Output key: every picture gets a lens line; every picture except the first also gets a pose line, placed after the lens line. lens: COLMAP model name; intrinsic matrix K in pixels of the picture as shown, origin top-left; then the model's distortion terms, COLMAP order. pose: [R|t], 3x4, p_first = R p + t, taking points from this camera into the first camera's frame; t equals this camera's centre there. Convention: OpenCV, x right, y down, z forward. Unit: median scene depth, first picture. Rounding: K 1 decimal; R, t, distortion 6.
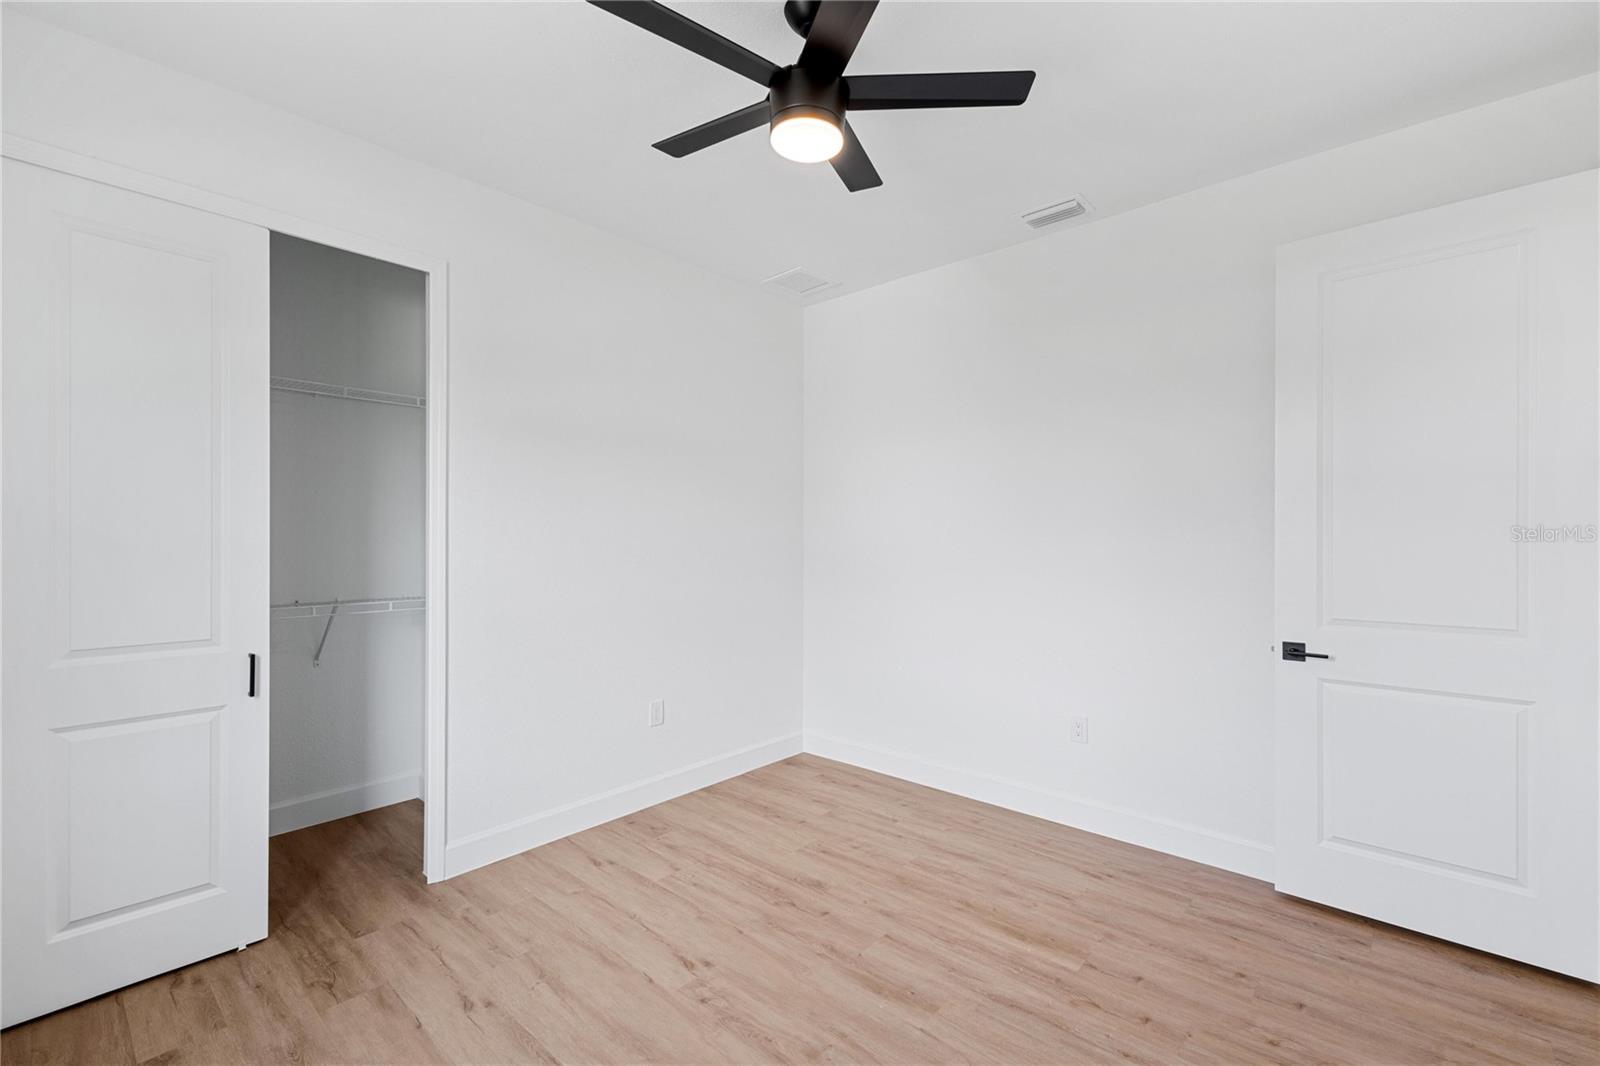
lens RADIAL K [[686.6, 0, 806.9], [0, 686.6, 532.2], [0, 0, 1]] dist [0.012099, -0.001033]
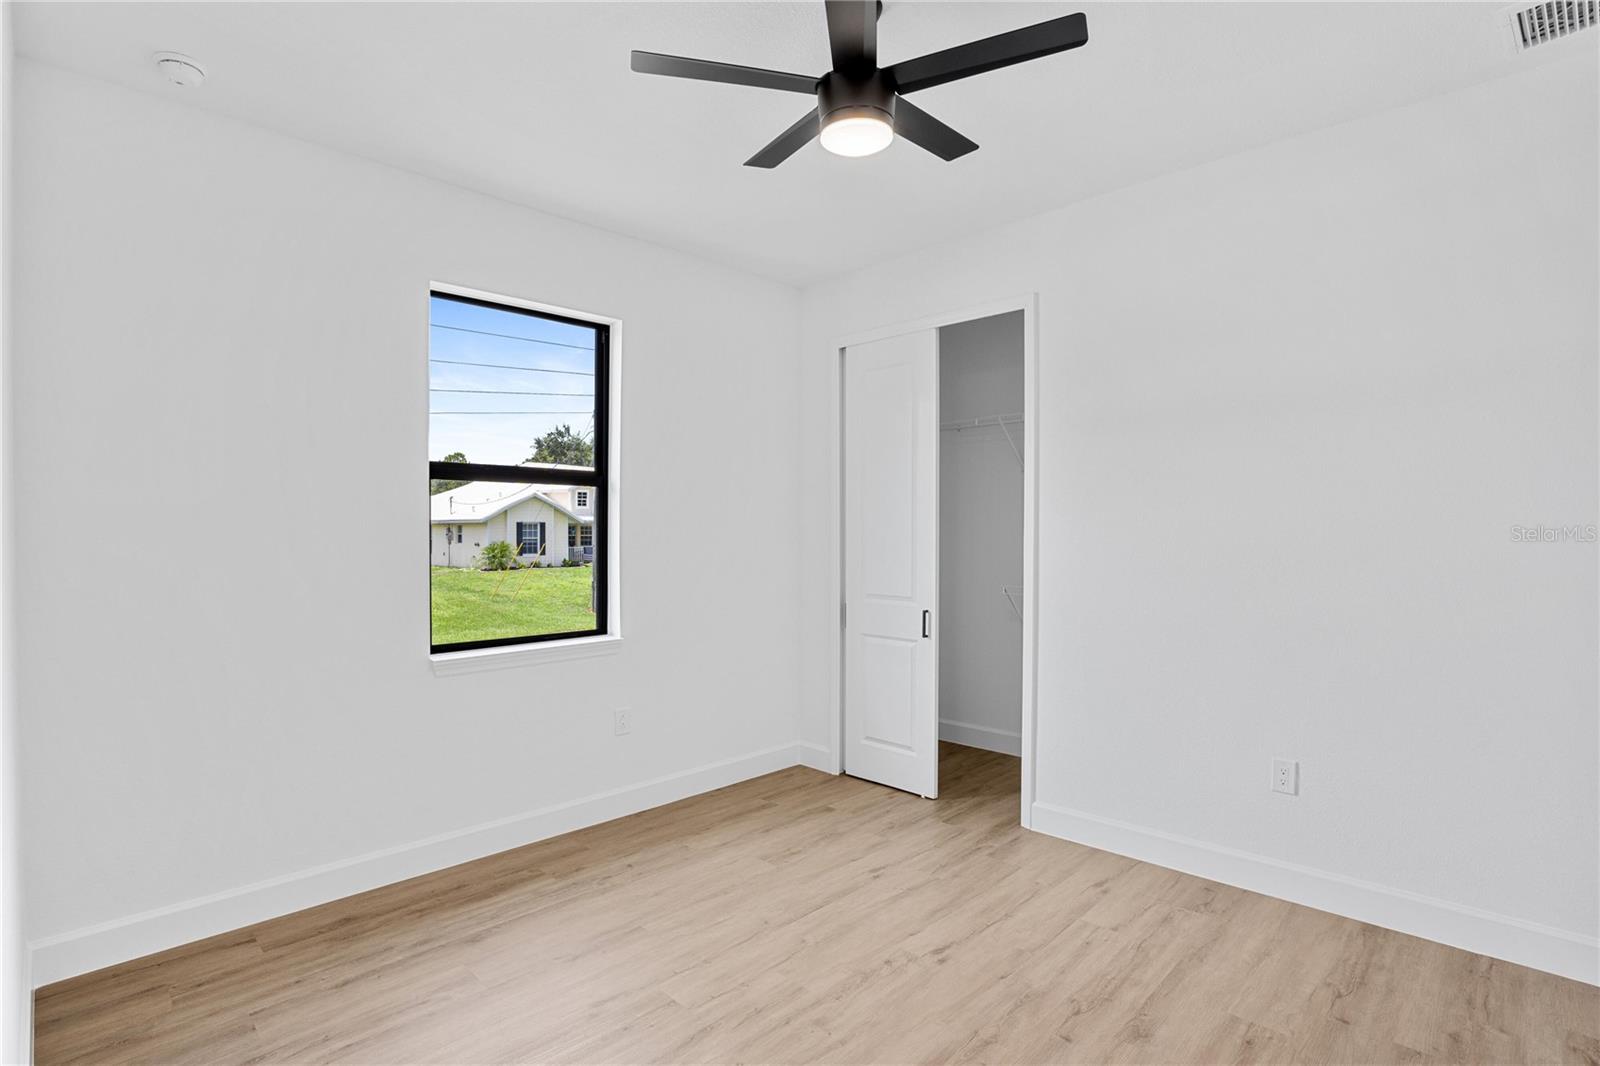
lens RADIAL K [[782.9, 0, 800.0], [0, 782.9, 533.0], [0, 0, 1]] dist [-0.137462, 0.044013]
pose [[-0.068724, 0.007281, -0.997609, 0.892272], [0.003383, 0.999969, 0.007065, -0.008267], [0.997630, -0.002889, -0.068747, 0.810692]]
